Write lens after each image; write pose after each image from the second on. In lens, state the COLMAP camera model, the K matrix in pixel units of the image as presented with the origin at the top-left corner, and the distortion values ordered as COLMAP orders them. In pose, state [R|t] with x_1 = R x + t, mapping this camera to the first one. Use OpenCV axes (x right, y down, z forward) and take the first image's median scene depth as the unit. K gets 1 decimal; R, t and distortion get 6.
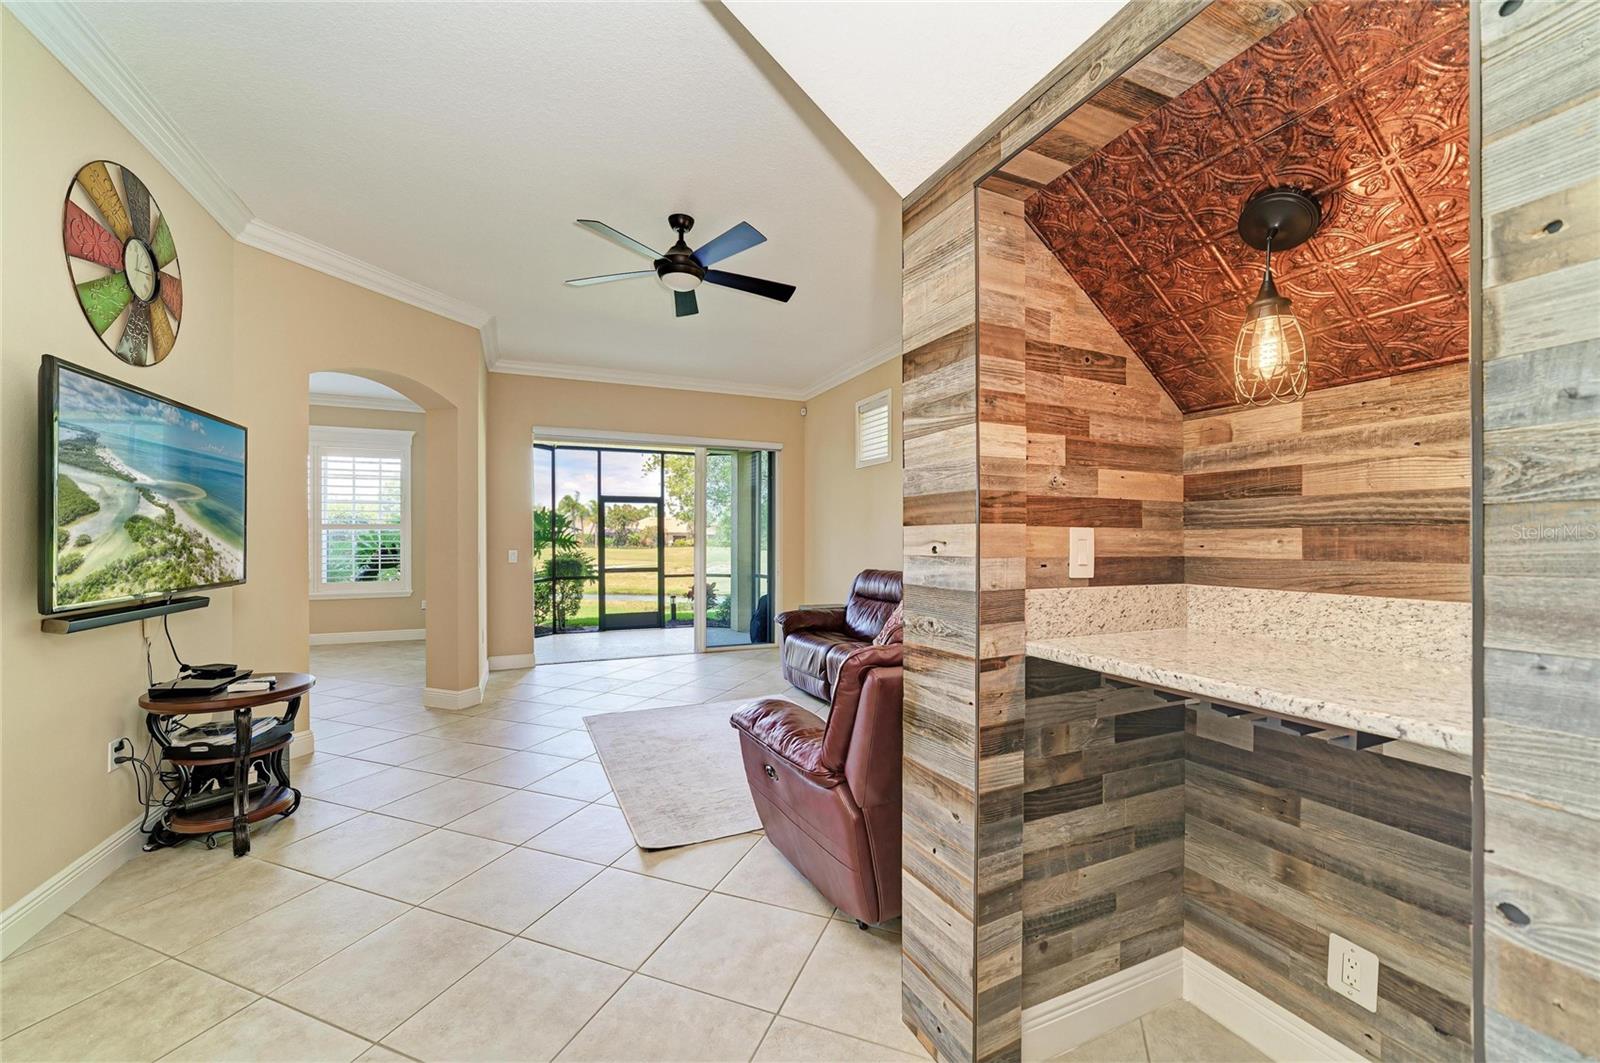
lens RADIAL K [[636.9, 0, 810.2], [0, 636.9, 538.3], [0, 0, 1]] dist [-0.014323, 0.005937]
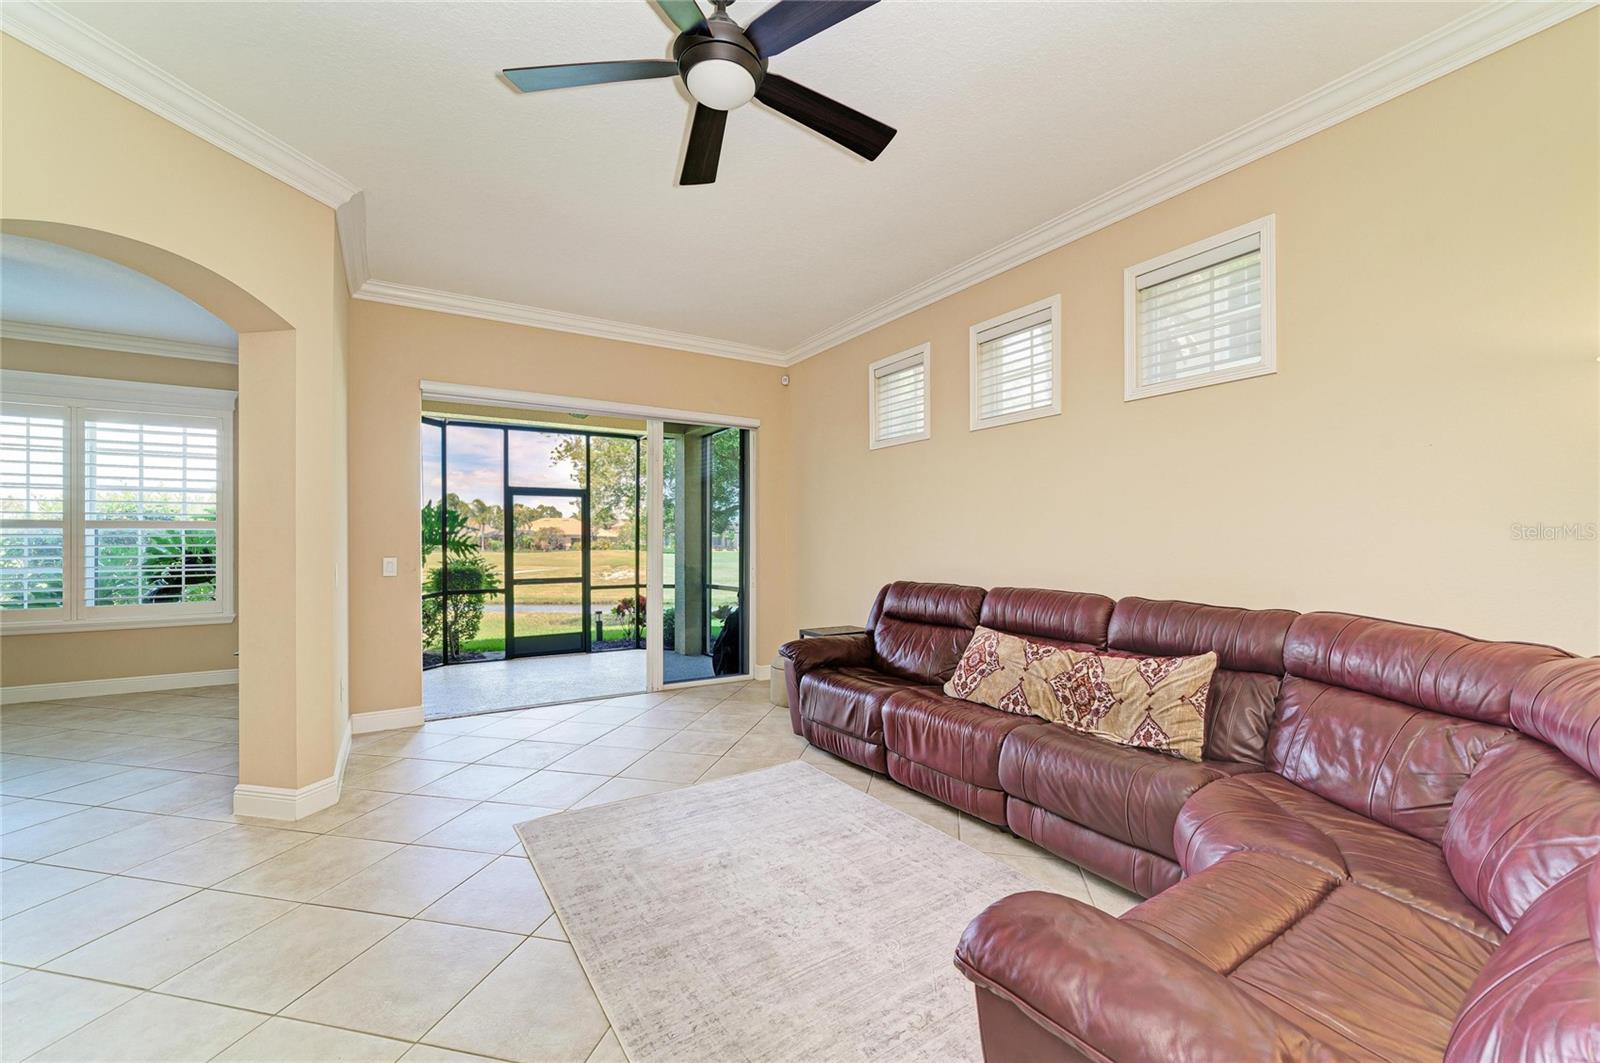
lens RADIAL K [[636.9, 0, 809.2], [0, 636.9, 543.3], [0, 0, 1]] dist [-0.014323, 0.005937]
pose [[0.988659, -0.001972, 0.150164, -0.174111], [0.001602, 0.999995, 0.002586, 0.003240], [-0.150168, -0.002316, 0.988658, 0.363891]]
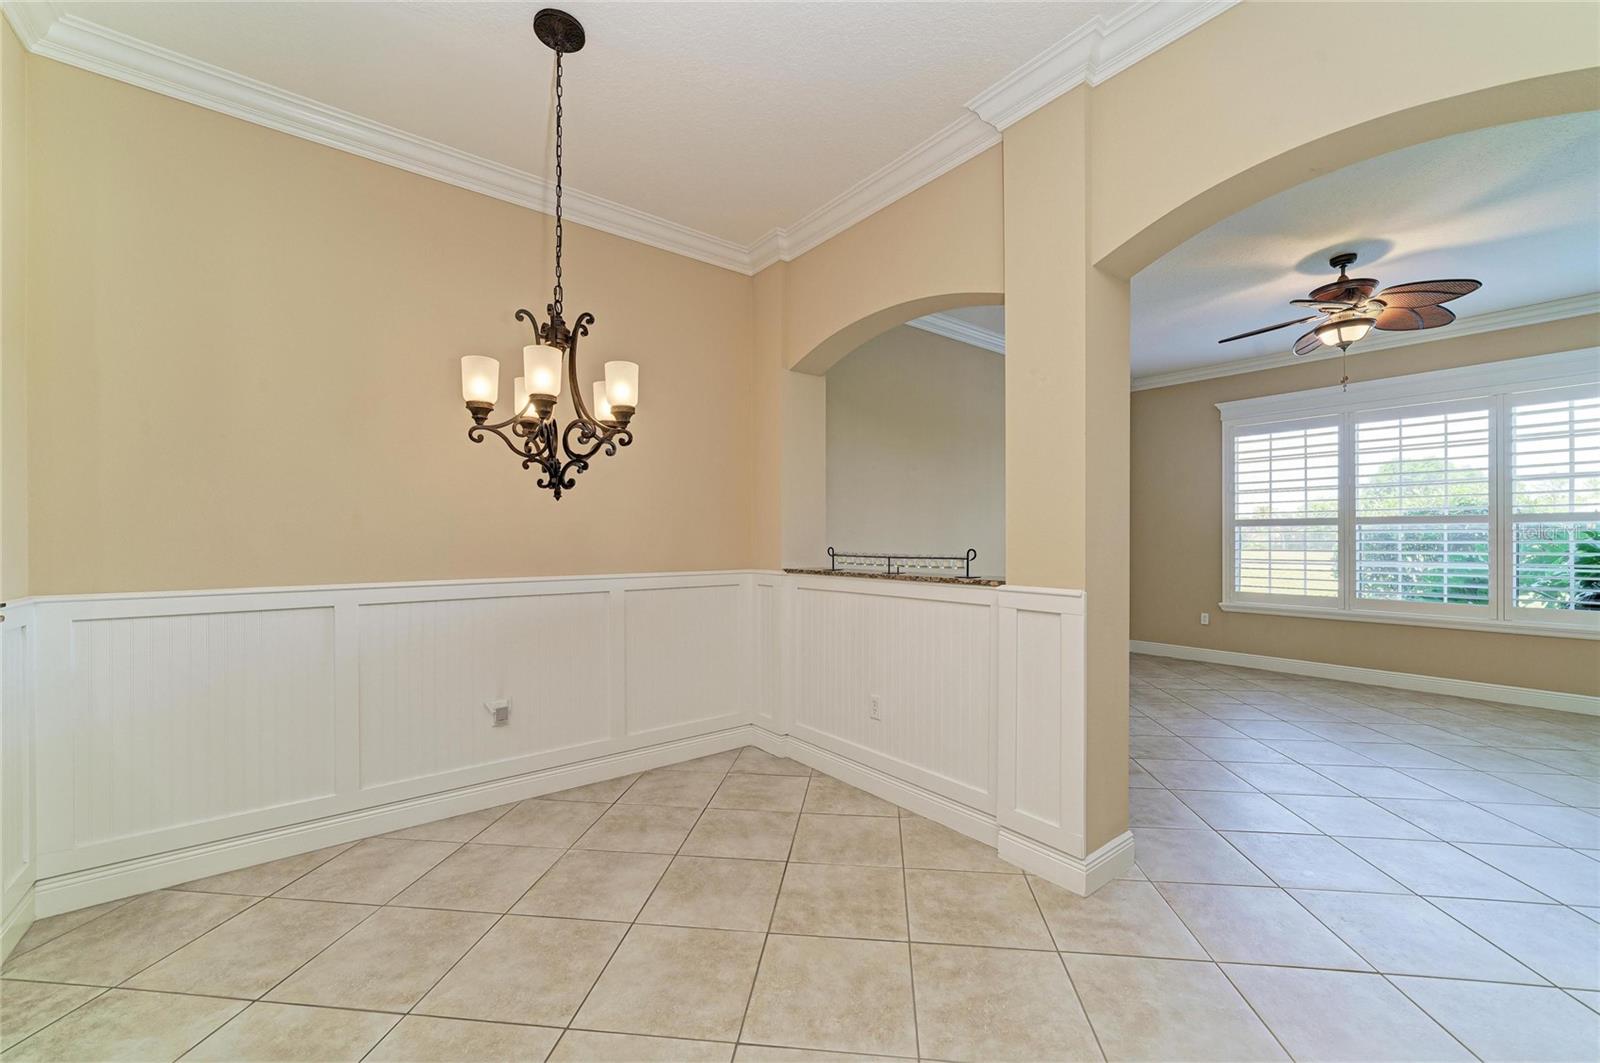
lens RADIAL K [[636.9, 0, 807.5], [0, 636.9, 537.2], [0, 0, 1]] dist [-0.014323, 0.005937]
pose [[0.261795, -0.002967, -0.965119, -0.612113], [0.002567, 0.999994, -0.002379, 0.000555], [0.965120, -0.001854, 0.261801, 0.274888]]
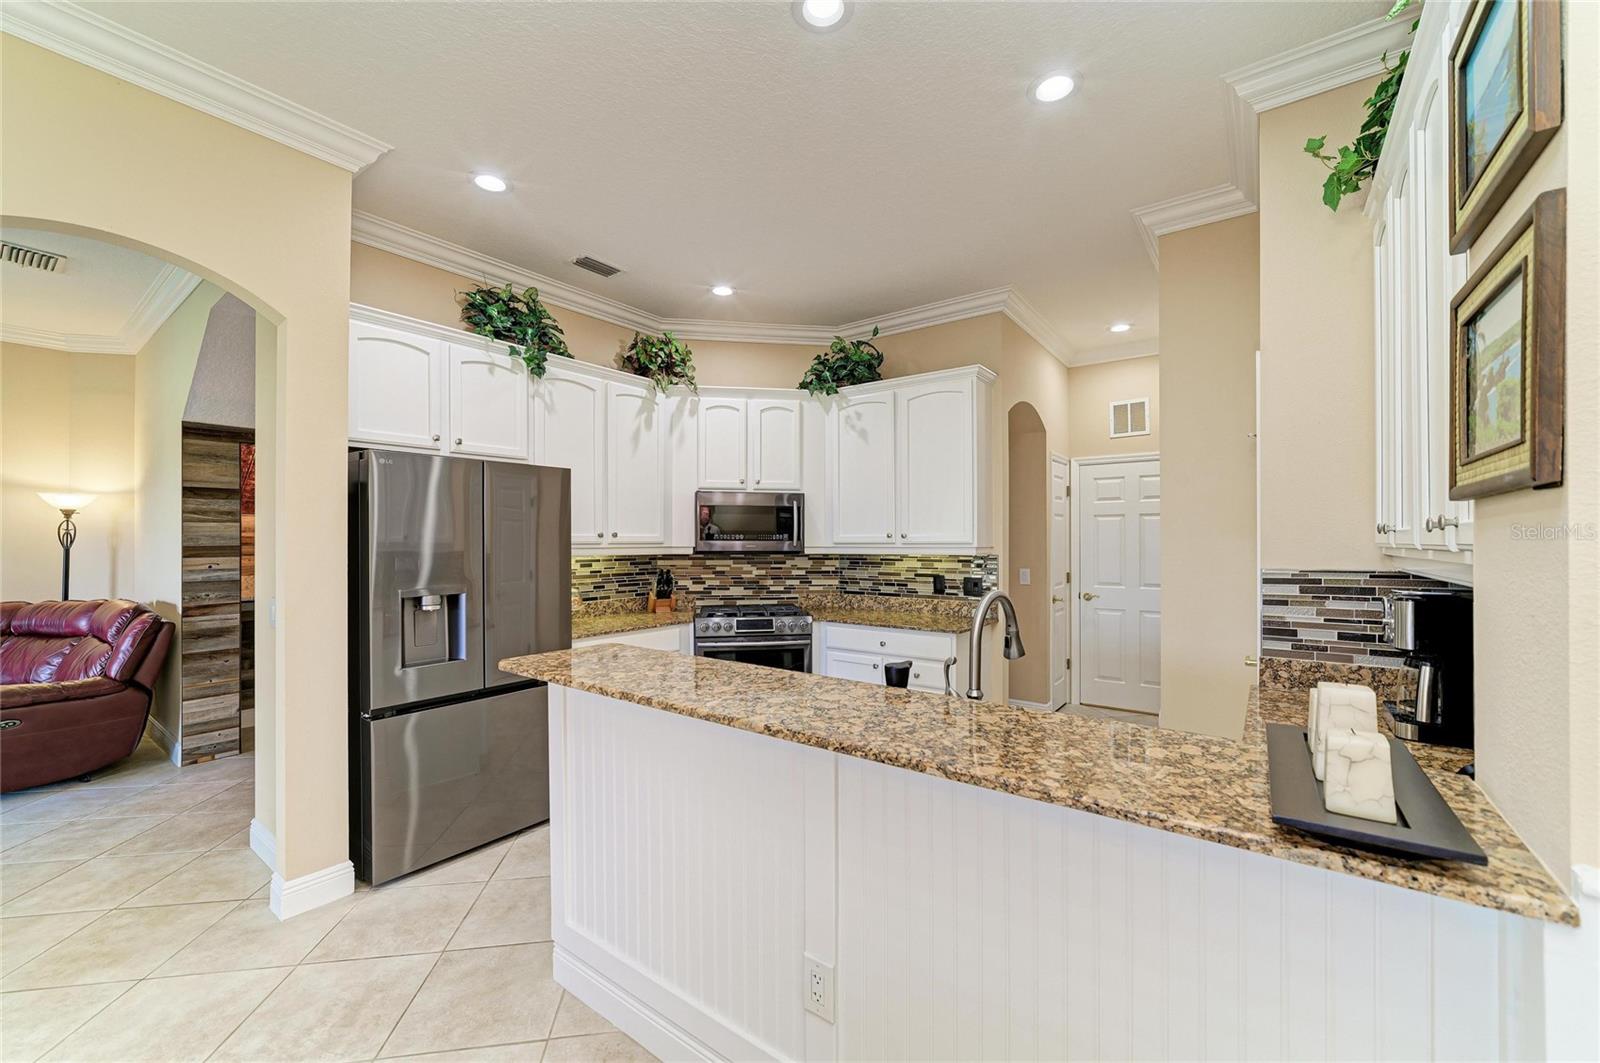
lens RADIAL K [[636.9, 0, 803.9], [0, 636.9, 535.8], [0, 0, 1]] dist [-0.014323, 0.005937]
pose [[-0.498101, 0.006169, 0.867097, -1.219331], [-0.001132, 0.999969, -0.007764, -0.033227], [-0.867118, -0.004849, -0.498079, 0.081985]]
